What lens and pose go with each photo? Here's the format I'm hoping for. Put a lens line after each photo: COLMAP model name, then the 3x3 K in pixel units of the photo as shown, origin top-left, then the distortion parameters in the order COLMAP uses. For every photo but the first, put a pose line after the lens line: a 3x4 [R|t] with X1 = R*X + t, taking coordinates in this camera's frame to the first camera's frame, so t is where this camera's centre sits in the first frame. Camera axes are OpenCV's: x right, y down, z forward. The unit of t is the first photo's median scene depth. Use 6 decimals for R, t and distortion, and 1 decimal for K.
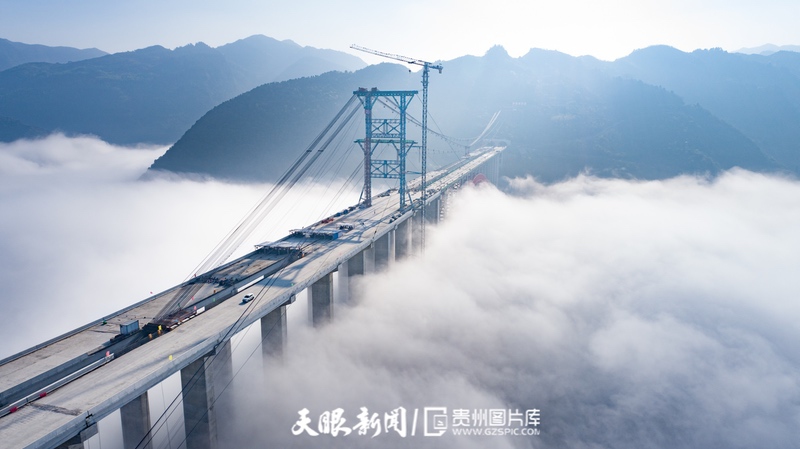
lens RADIAL K [[546.2, 0, 399.1], [0, 546.2, 224.6], [0, 0, 1]] dist [0.010244, 0.001750]
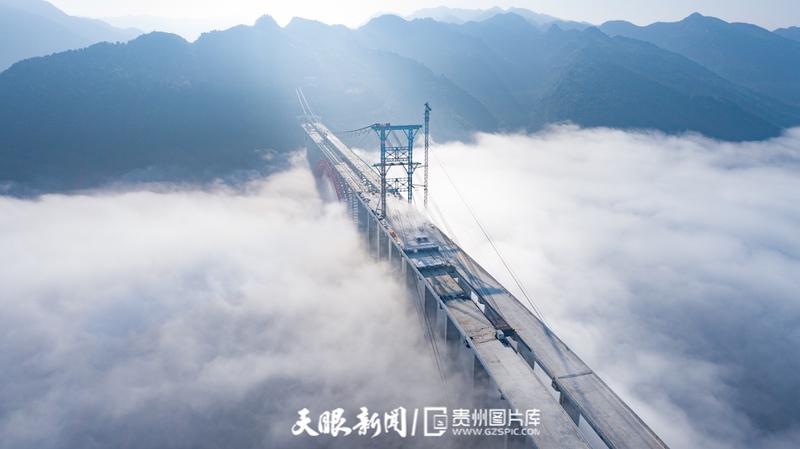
lens RADIAL K [[546.2, 0, 401.1], [0, 546.2, 224.1], [0, 0, 1]] dist [0.010244, 0.001750]
pose [[0.860747, -0.149580, 0.486559, -0.668329], [0.103061, 0.987265, 0.121189, -0.168748], [-0.498490, -0.054168, 0.865201, -0.126912]]
